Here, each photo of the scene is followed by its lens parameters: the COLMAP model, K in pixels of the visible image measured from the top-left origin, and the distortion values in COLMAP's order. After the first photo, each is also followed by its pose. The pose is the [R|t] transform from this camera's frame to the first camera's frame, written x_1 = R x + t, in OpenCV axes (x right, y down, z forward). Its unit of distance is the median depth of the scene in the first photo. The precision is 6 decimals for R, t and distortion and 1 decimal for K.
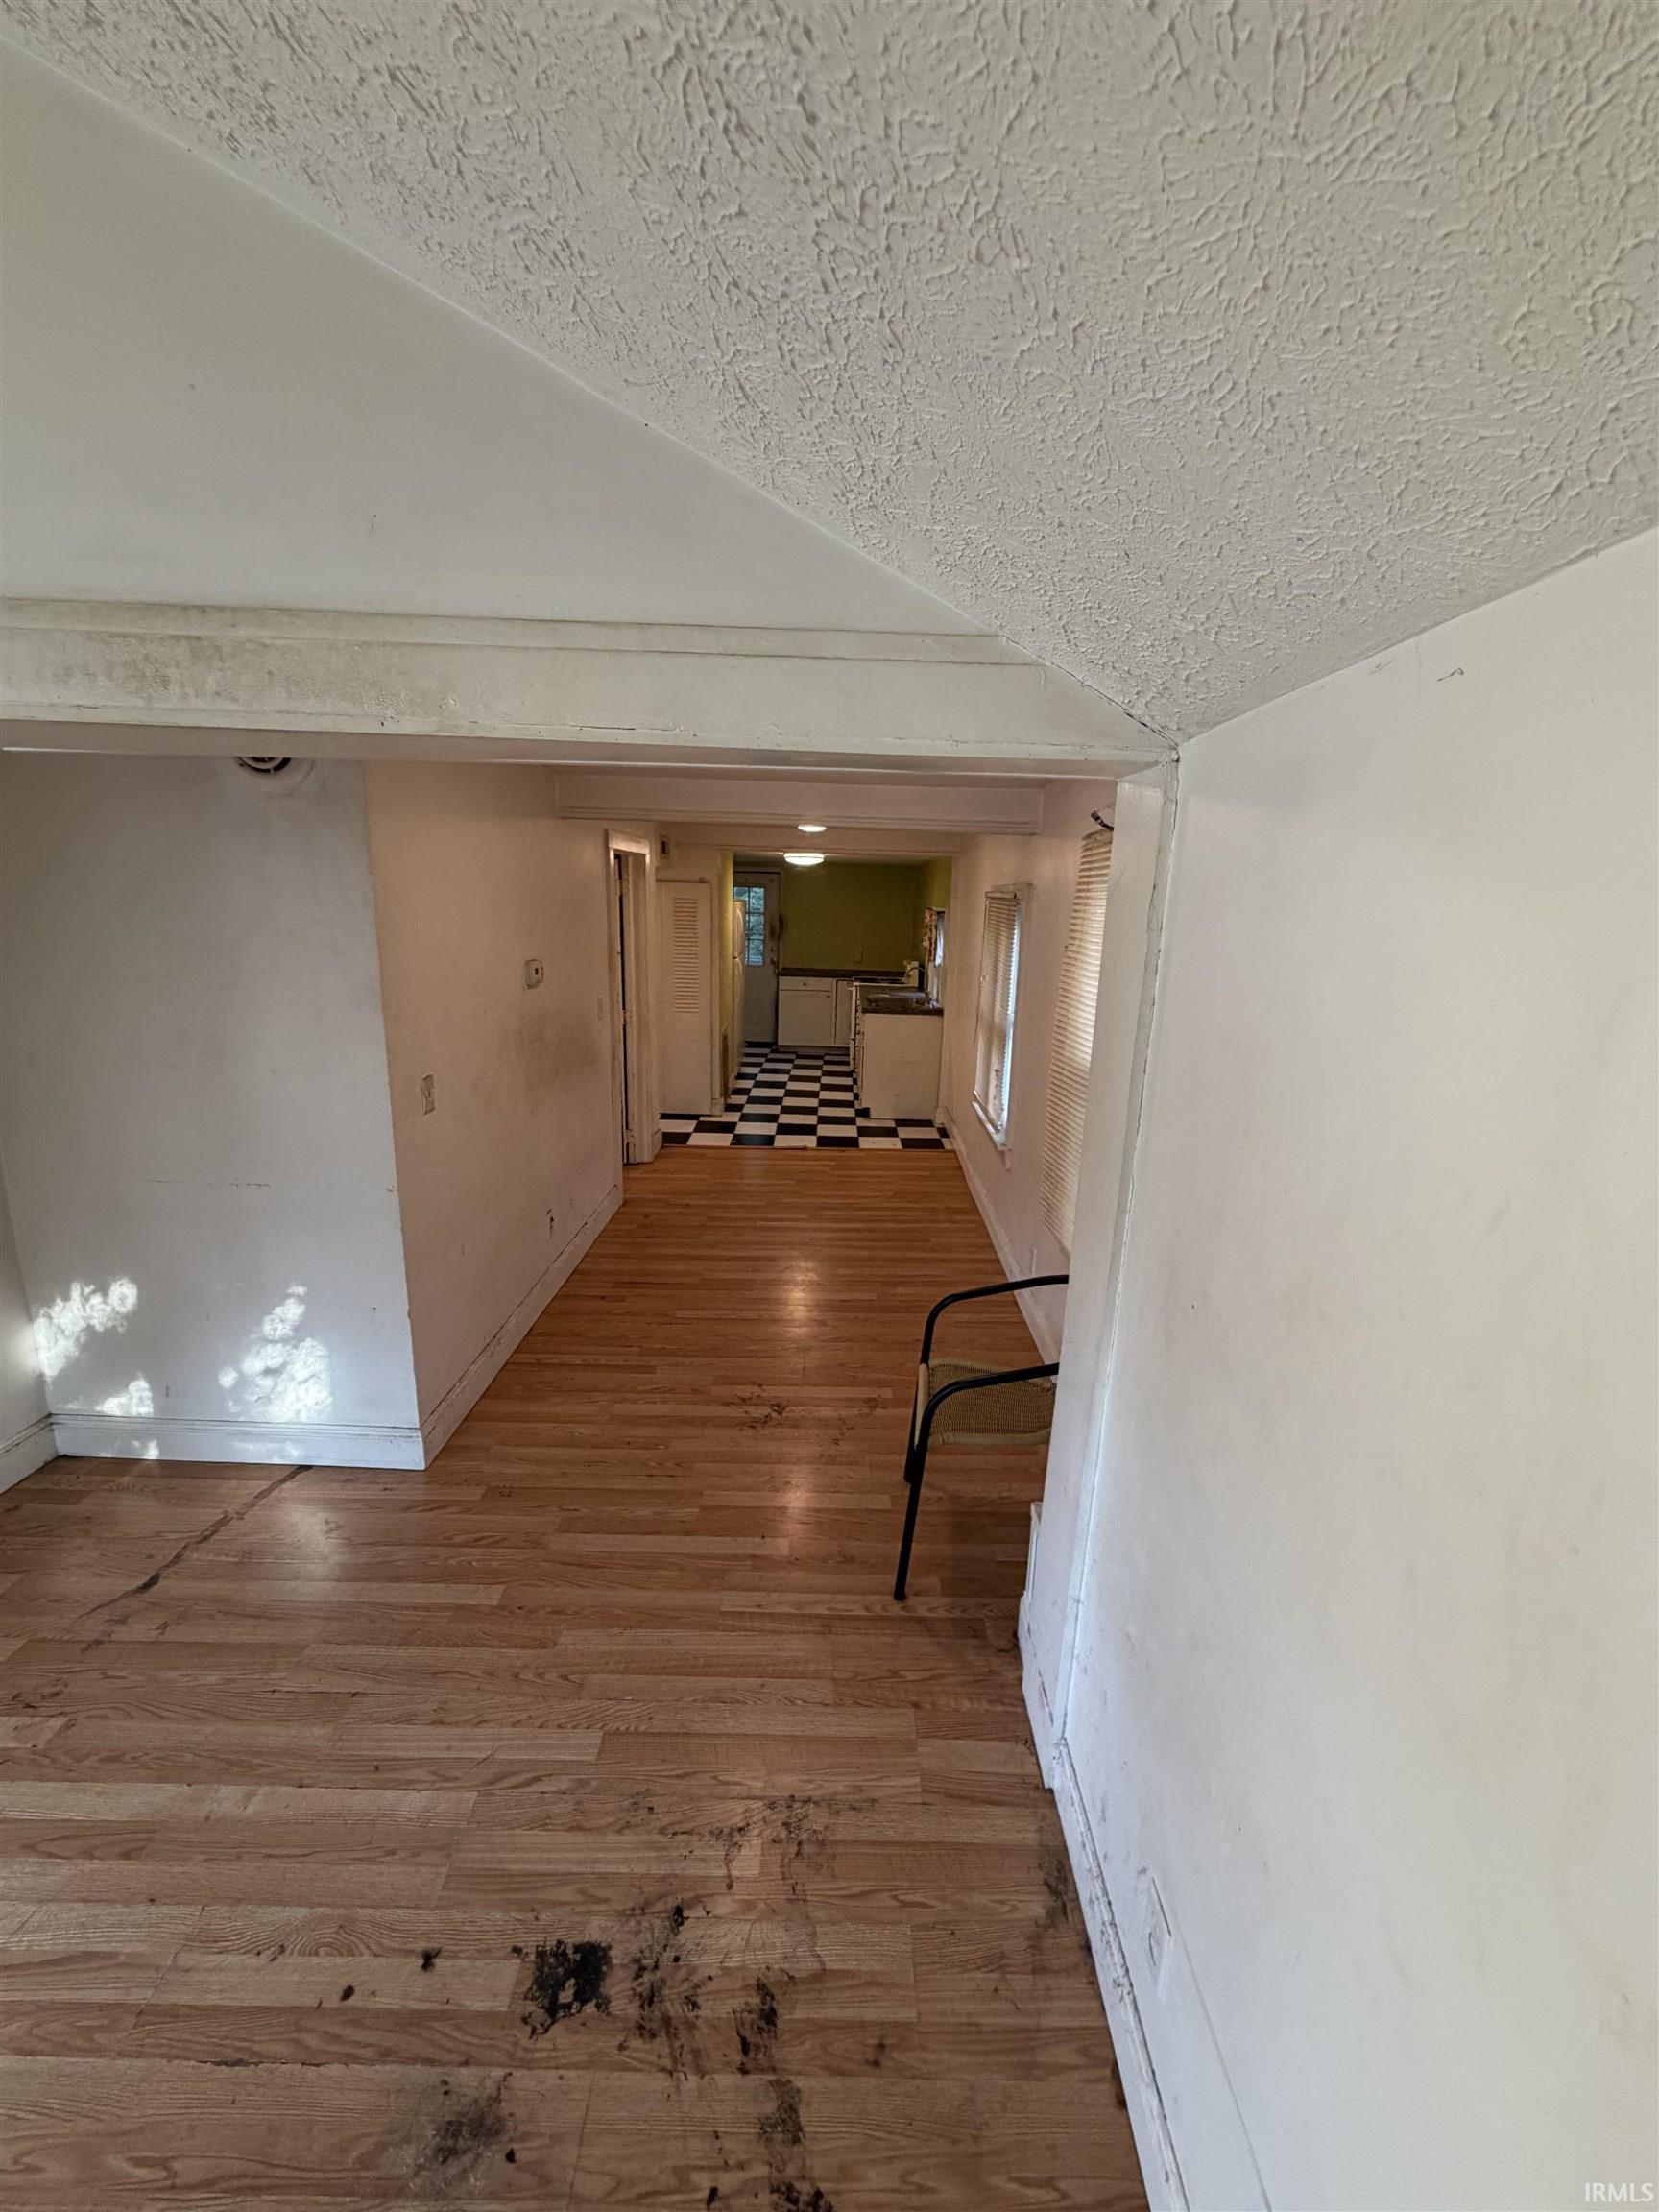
lens RADIAL K [[882.5, 0, 832.4], [0, 882.5, 1100.4], [0, 0, 1]] dist [0.000611, 0.000478]
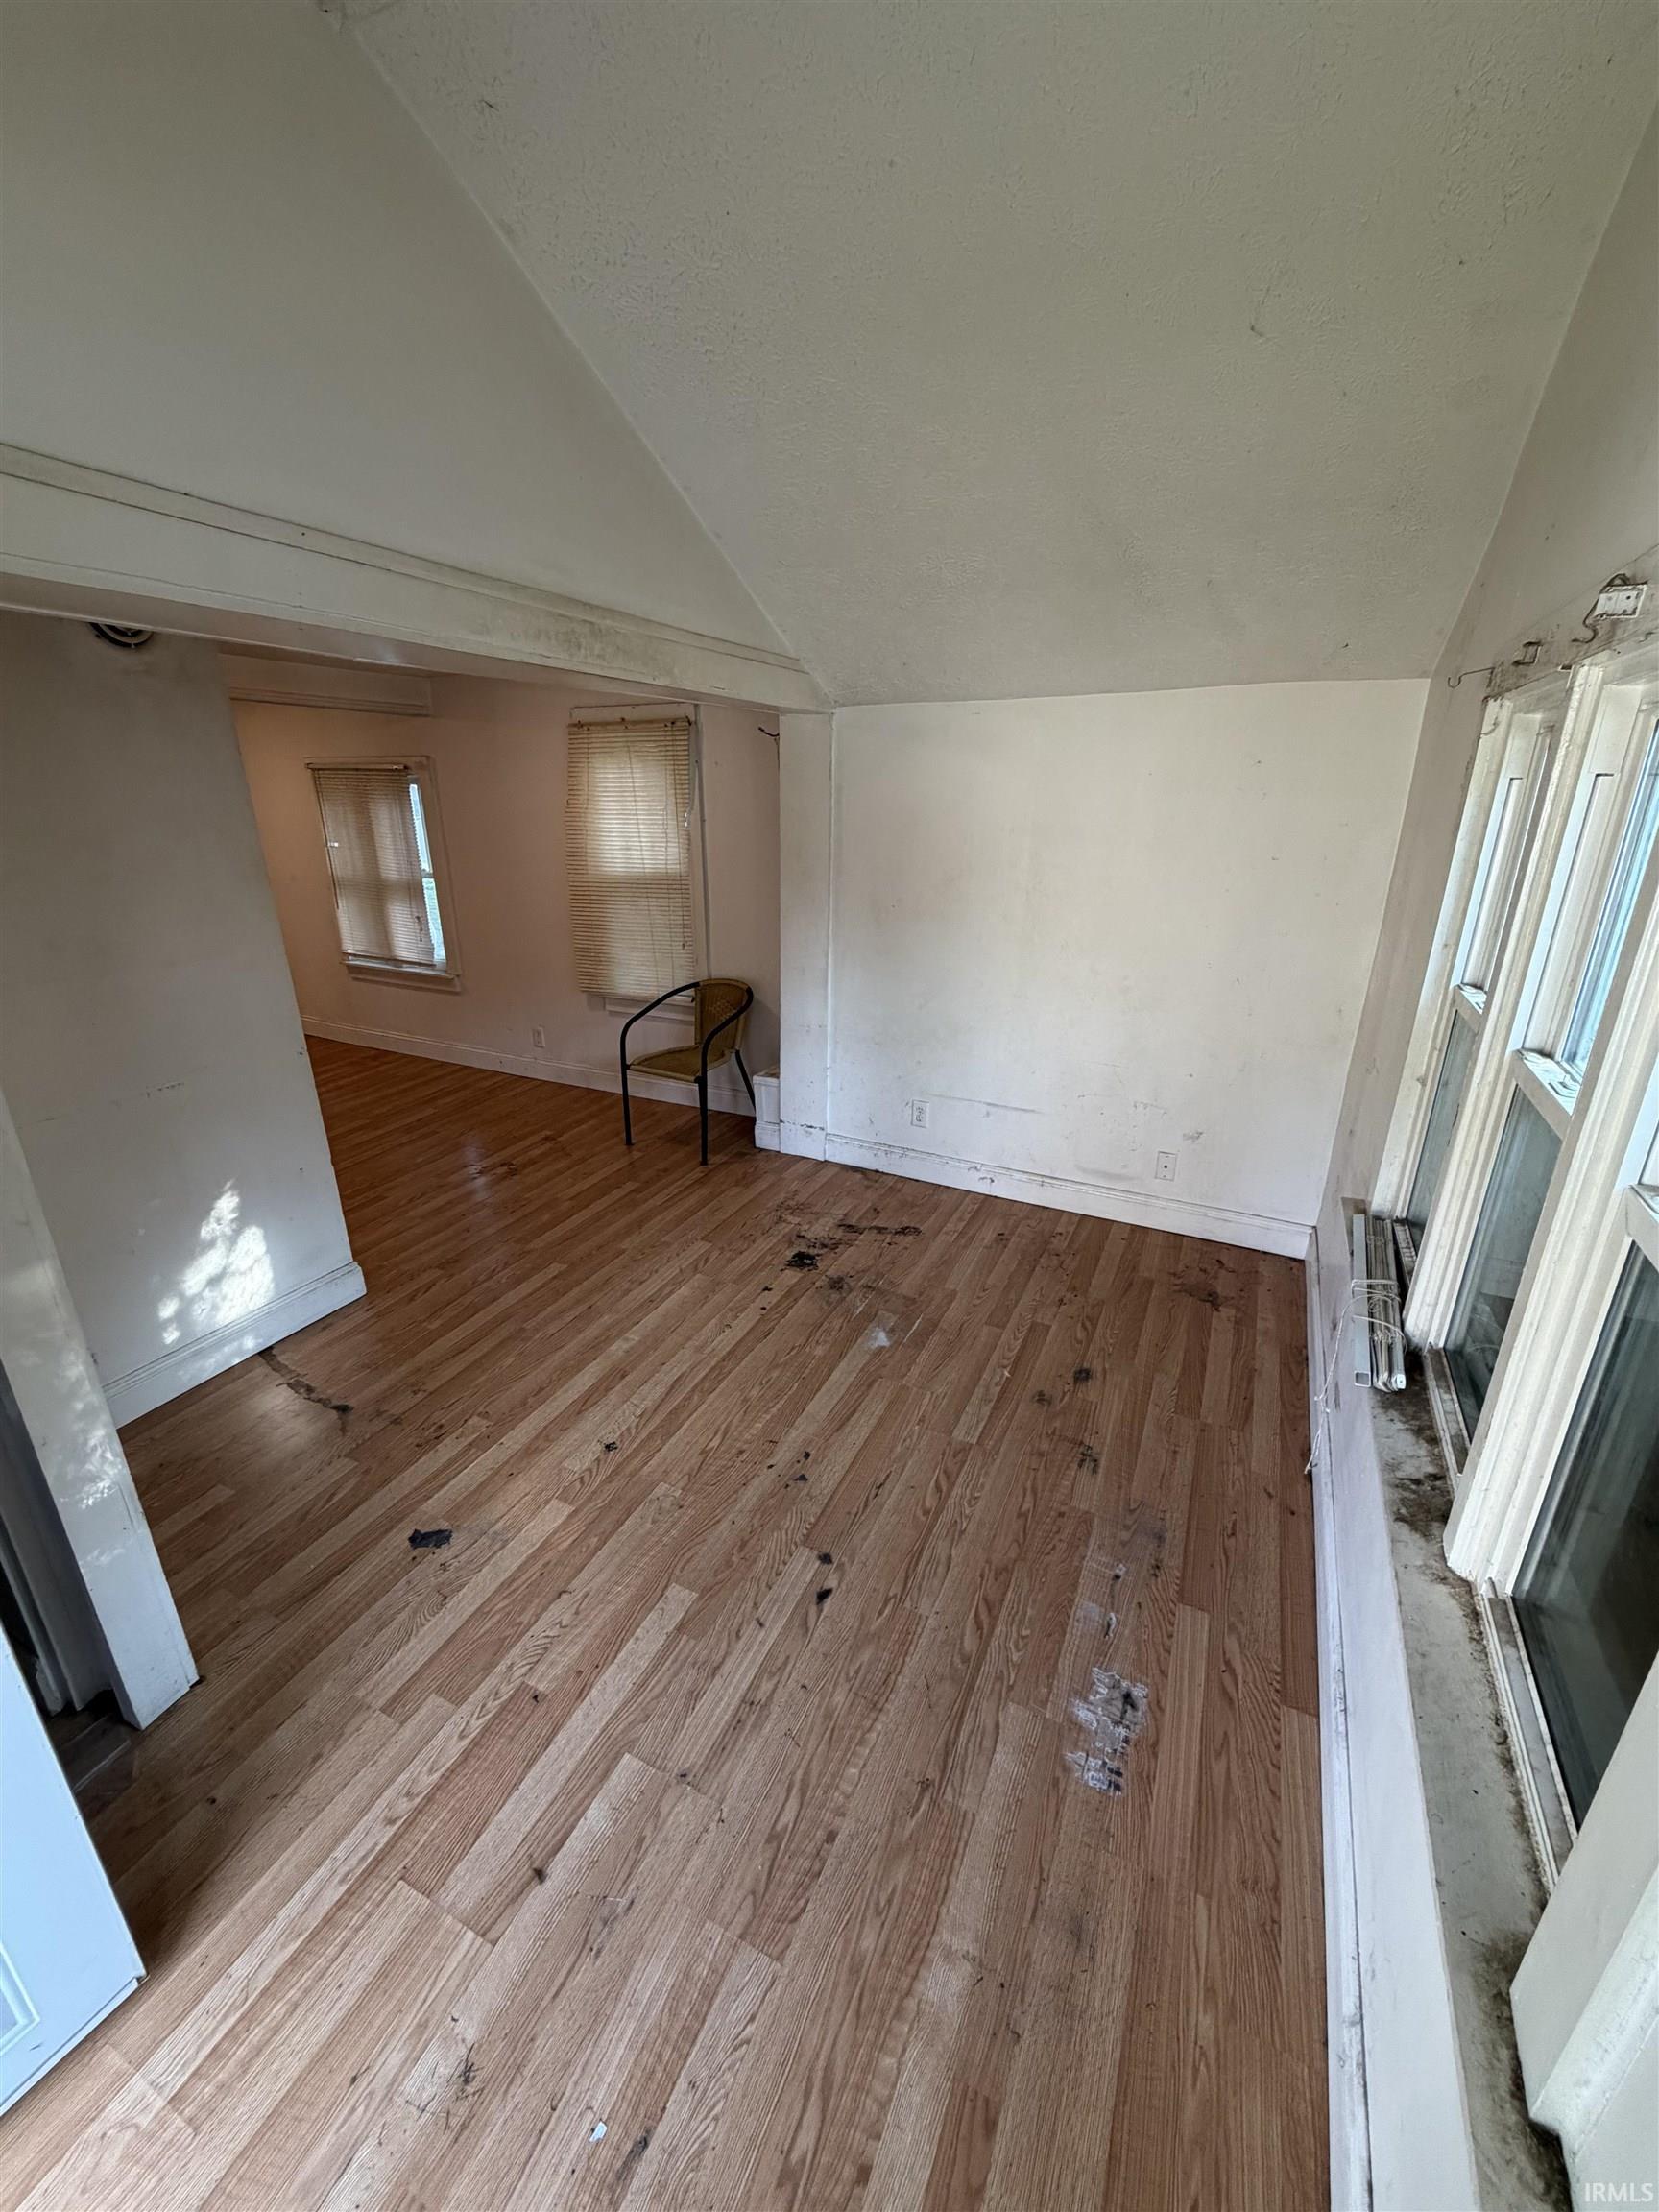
lens RADIAL K [[882.5, 0, 832.4], [0, 882.5, 1100.4], [0, 0, 1]] dist [0.000611, 0.000478]
pose [[0.429239, -0.331745, 0.840059, -1.621622], [0.212855, 0.941059, 0.262870, 0.012516], [-0.877751, 0.065976, 0.474553, -0.144564]]
